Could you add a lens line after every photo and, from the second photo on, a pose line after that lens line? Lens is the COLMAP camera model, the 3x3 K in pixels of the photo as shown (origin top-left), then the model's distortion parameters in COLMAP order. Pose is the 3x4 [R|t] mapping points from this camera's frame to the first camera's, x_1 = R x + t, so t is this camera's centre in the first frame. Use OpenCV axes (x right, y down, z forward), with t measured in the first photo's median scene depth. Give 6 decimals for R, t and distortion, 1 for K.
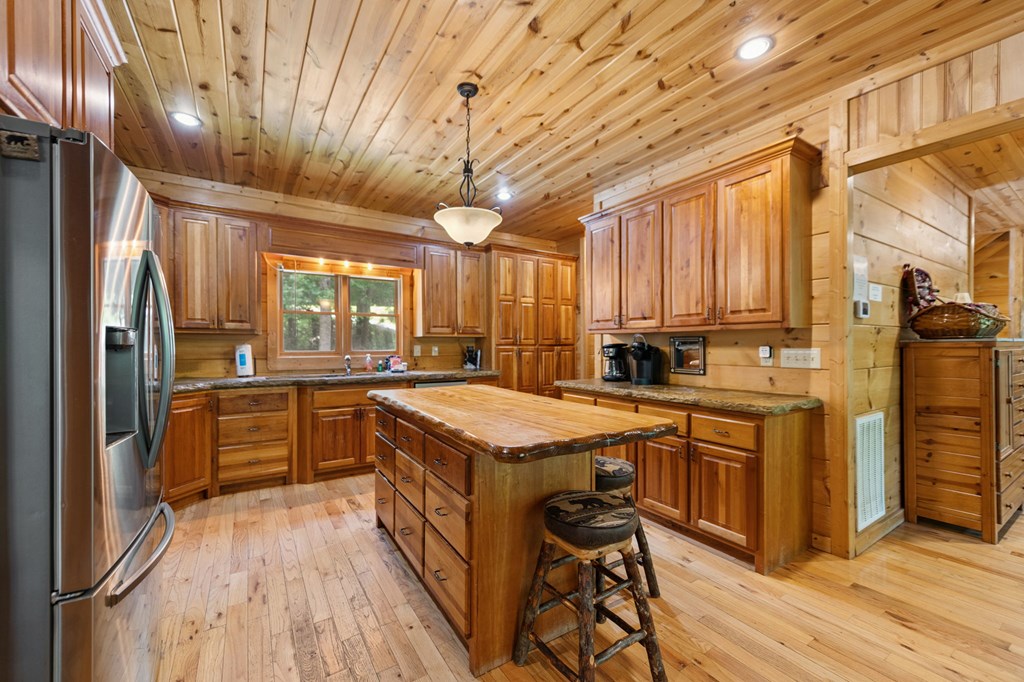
lens RADIAL K [[404.0, 0, 515.4], [0, 404.0, 346.0], [0, 0, 1]] dist [0.010833, -0.002804]
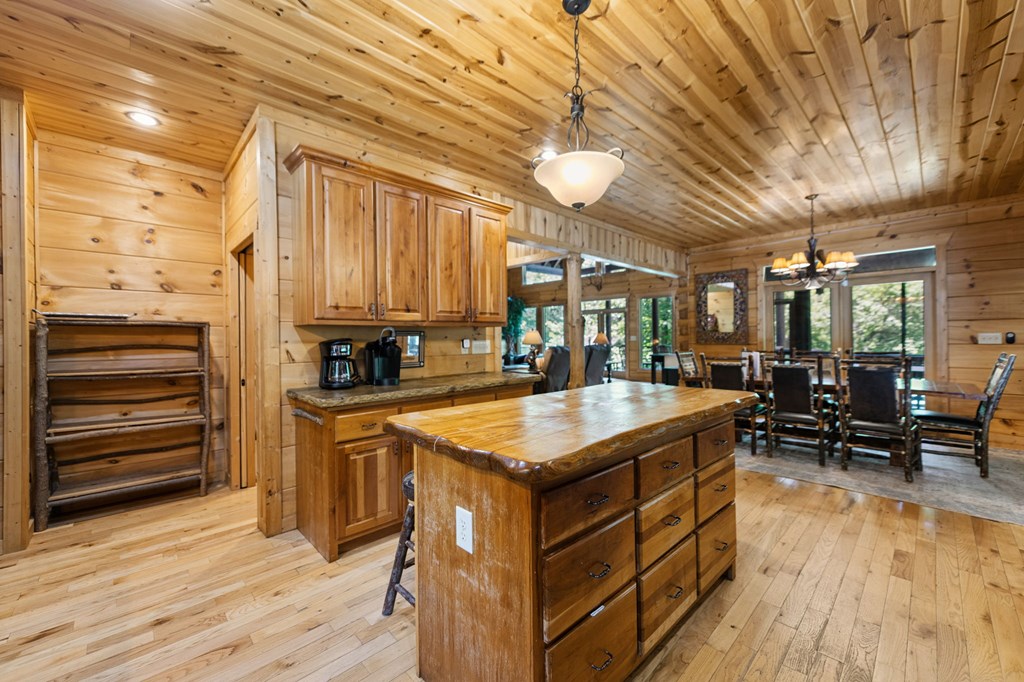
lens RADIAL K [[404.0, 0, 509.1], [0, 404.0, 335.5], [0, 0, 1]] dist [0.010833, -0.002804]
pose [[-0.175370, 0.006603, 0.984480, -0.694067], [0.015610, 0.999870, -0.003926, -0.005112], [-0.984379, 0.014679, -0.175451, 1.040325]]
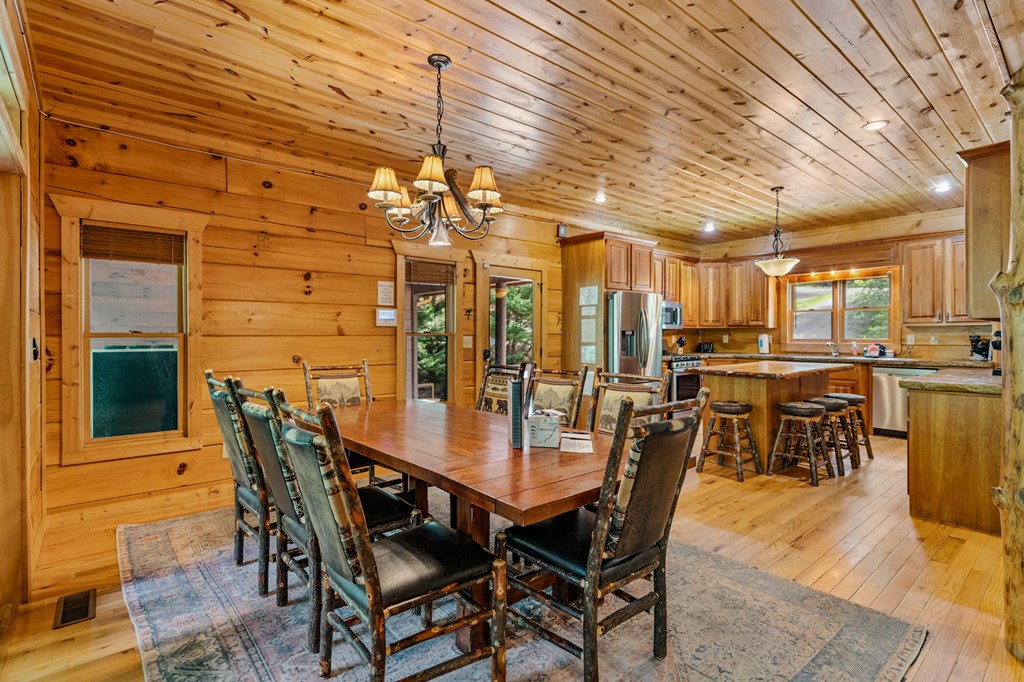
lens RADIAL K [[497.9, 0, 501.7], [0, 497.9, 338.7], [0, 0, 1]] dist [0.015009, -0.001277]
pose [[0.109898, 0.007493, -0.993915, 1.557870], [-0.001868, 0.999971, 0.007332, 0.001999], [0.993941, 0.001051, 0.109909, -0.343906]]
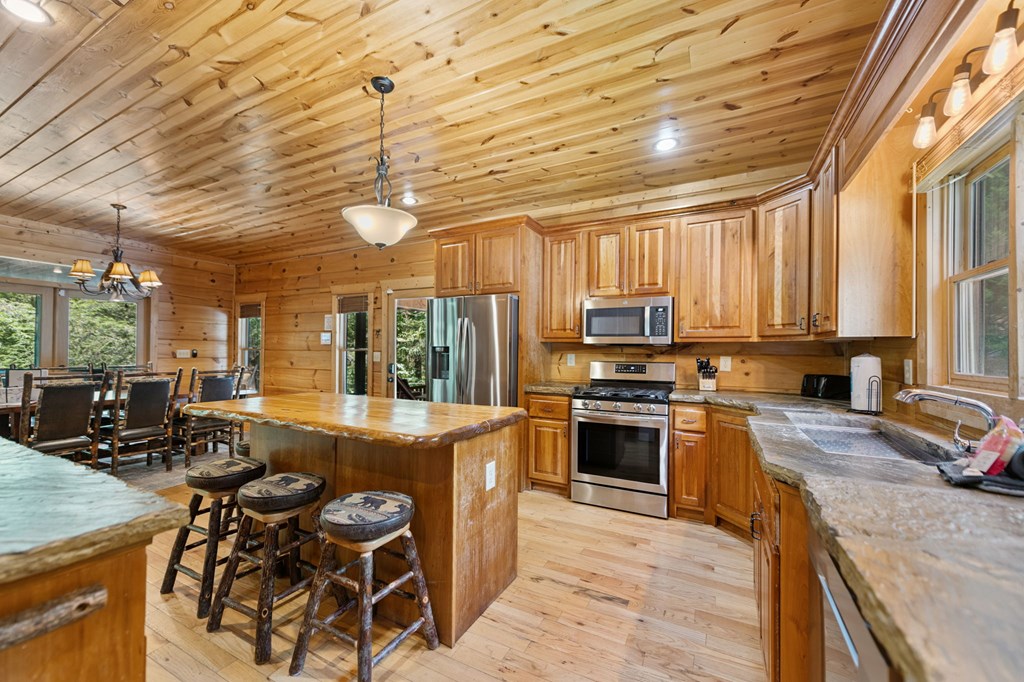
lens RADIAL K [[404.0, 0, 508.1], [0, 404.0, 349.4], [0, 0, 1]] dist [0.010833, -0.002804]
pose [[-0.877018, -0.012186, -0.480303, 0.061141], [-0.011859, 0.999923, -0.003717, -0.005421], [0.480311, 0.002436, -0.877095, 1.627785]]
